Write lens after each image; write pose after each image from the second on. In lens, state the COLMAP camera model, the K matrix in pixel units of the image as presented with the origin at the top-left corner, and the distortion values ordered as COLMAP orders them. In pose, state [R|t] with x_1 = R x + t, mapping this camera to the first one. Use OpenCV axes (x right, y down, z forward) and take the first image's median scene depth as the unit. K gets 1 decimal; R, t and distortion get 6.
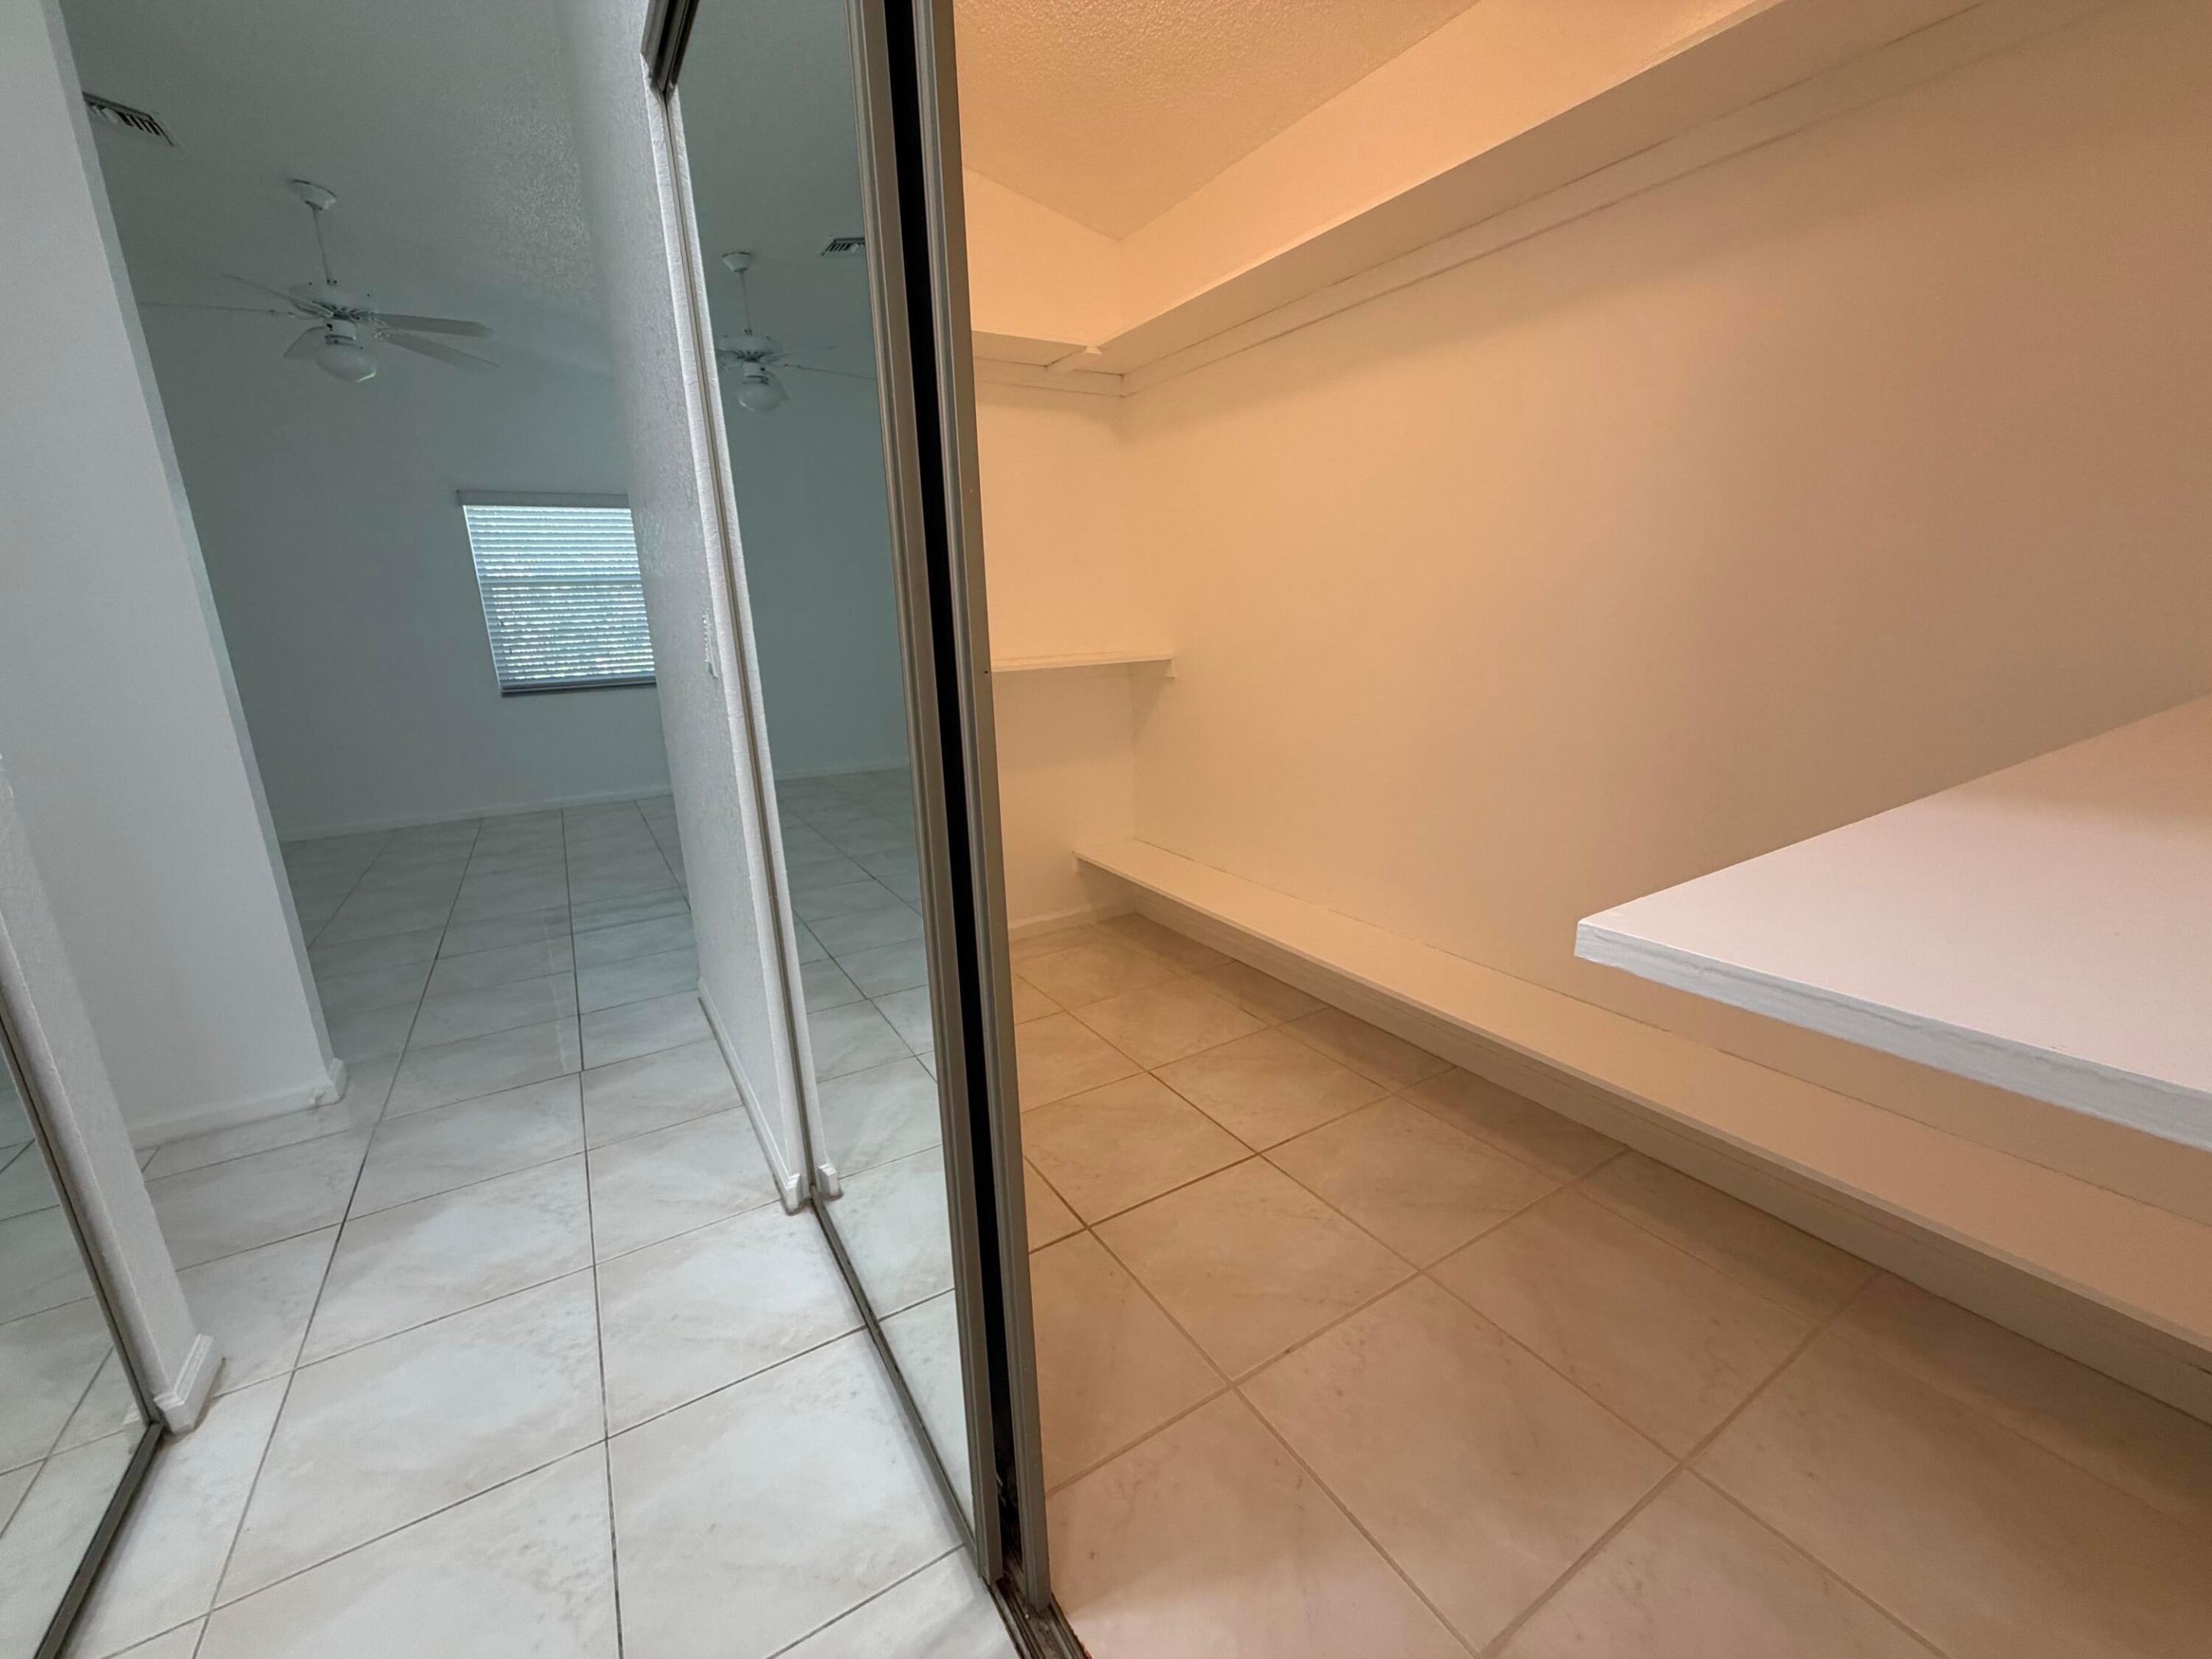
lens RADIAL K [[884.4, 0, 1098.8], [0, 884.4, 831.6], [0, 0, 1]] dist [-0.000012, -0.000175]
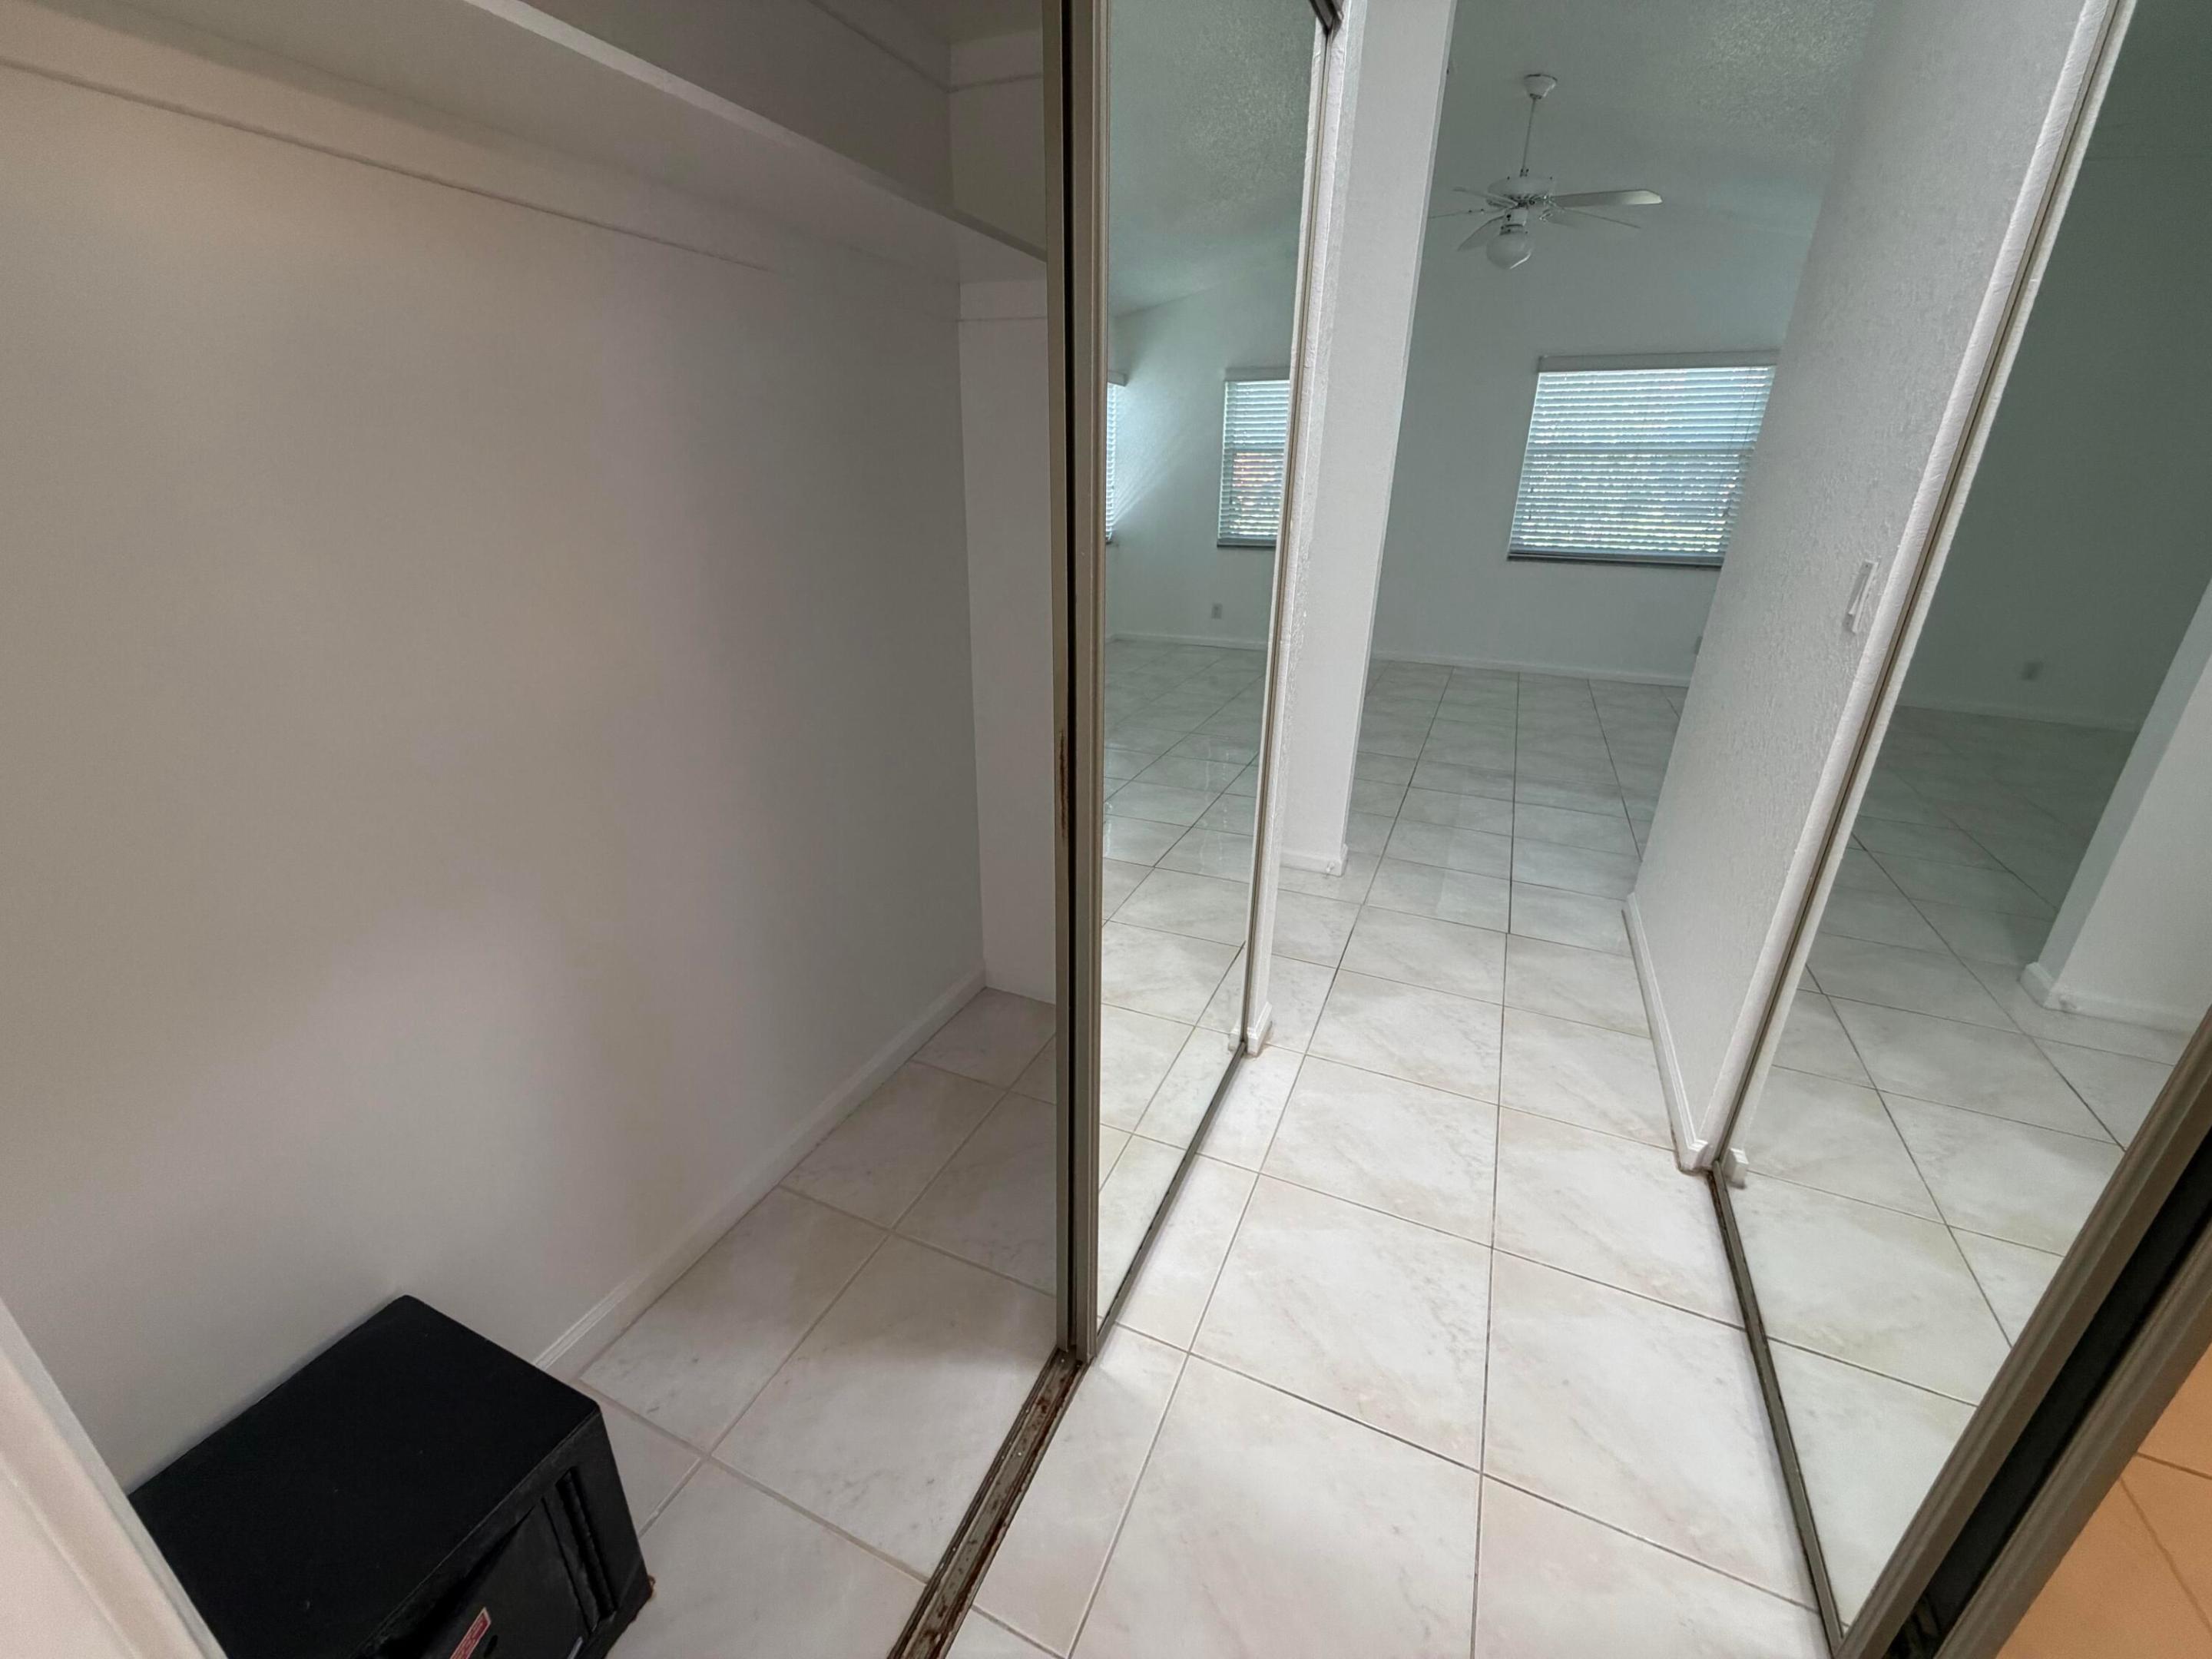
lens RADIAL K [[884.4, 0, 1103.3], [0, 884.4, 830.0], [0, 0, 1]] dist [-0.000012, -0.000175]
pose [[0.564836, 0.351167, -0.746754, -0.098140], [-0.235625, 0.935893, 0.261888, -0.032894], [0.790848, 0.028030, 0.611370, -0.127402]]
